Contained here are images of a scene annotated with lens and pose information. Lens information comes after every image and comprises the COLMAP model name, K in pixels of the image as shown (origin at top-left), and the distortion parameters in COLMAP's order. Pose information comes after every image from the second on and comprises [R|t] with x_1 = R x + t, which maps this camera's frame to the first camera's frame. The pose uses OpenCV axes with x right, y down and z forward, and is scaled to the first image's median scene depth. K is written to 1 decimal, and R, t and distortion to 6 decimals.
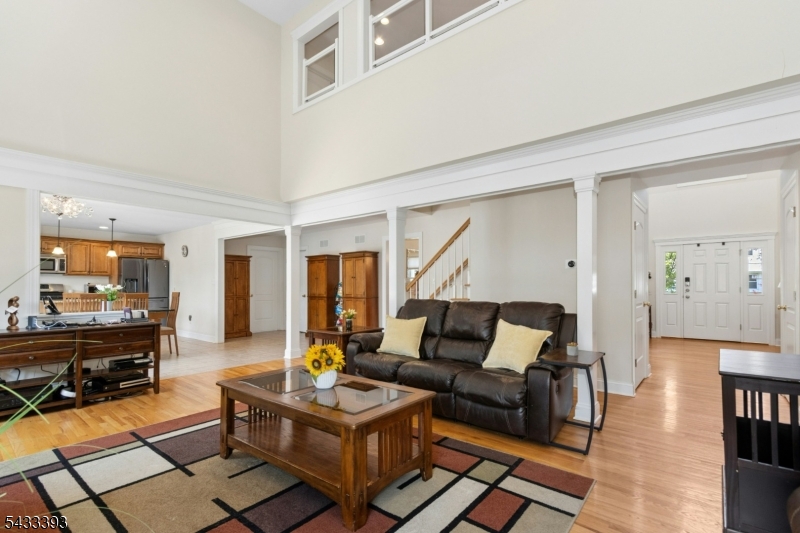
lens RADIAL K [[376.5, 0, 392.3], [0, 376.5, 283.1], [0, 0, 1]] dist [0.017992, 0.000162]
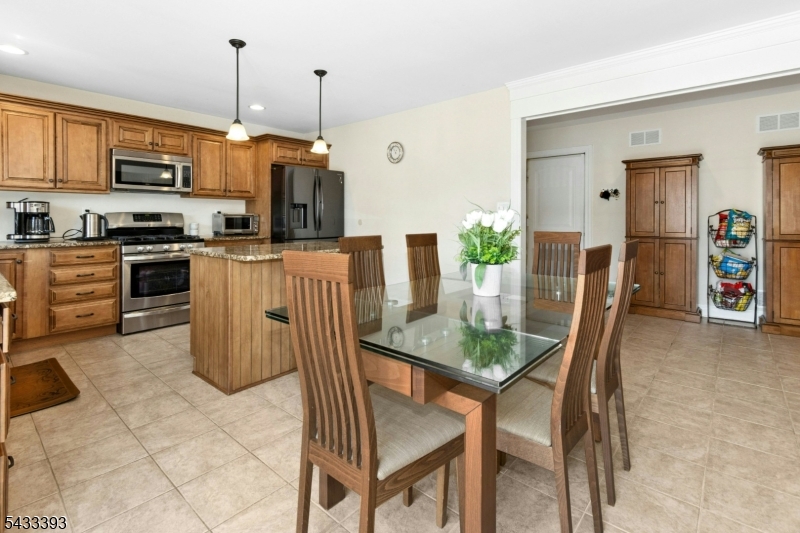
lens RADIAL K [[392.0, 0, 399.3], [0, 392.0, 232.2], [0, 0, 1]] dist [0.000624, 0.000191]
pose [[0.999491, 0.002314, -0.031821, -1.184590], [-0.001006, 0.999156, 0.041061, 0.013919], [0.031889, -0.041008, 0.998650, 0.992976]]
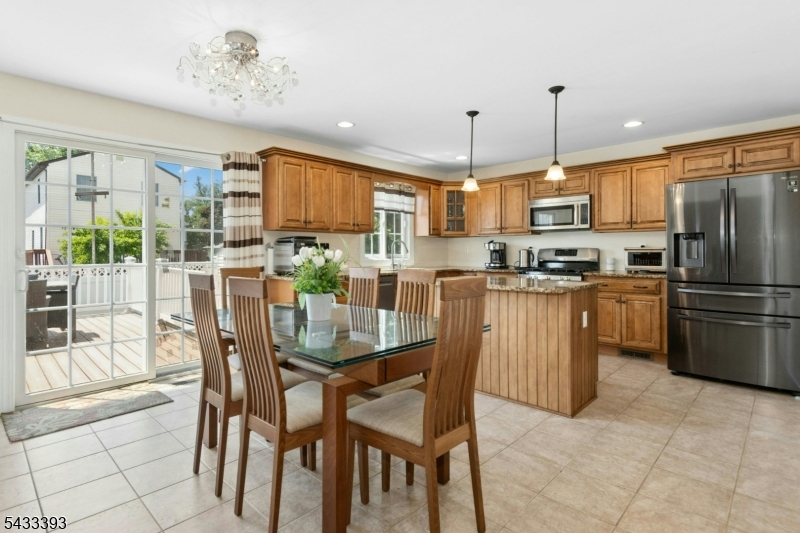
lens RADIAL K [[396.5, 0, 390.6], [0, 396.5, 251.2], [0, 0, 1]] dist [0.000933, 0.000161]
pose [[-0.075895, -0.000747, -0.997116, -0.567022], [0.009230, 0.999956, -0.001451, 0.010845], [0.997073, -0.009314, -0.075885, 1.631373]]
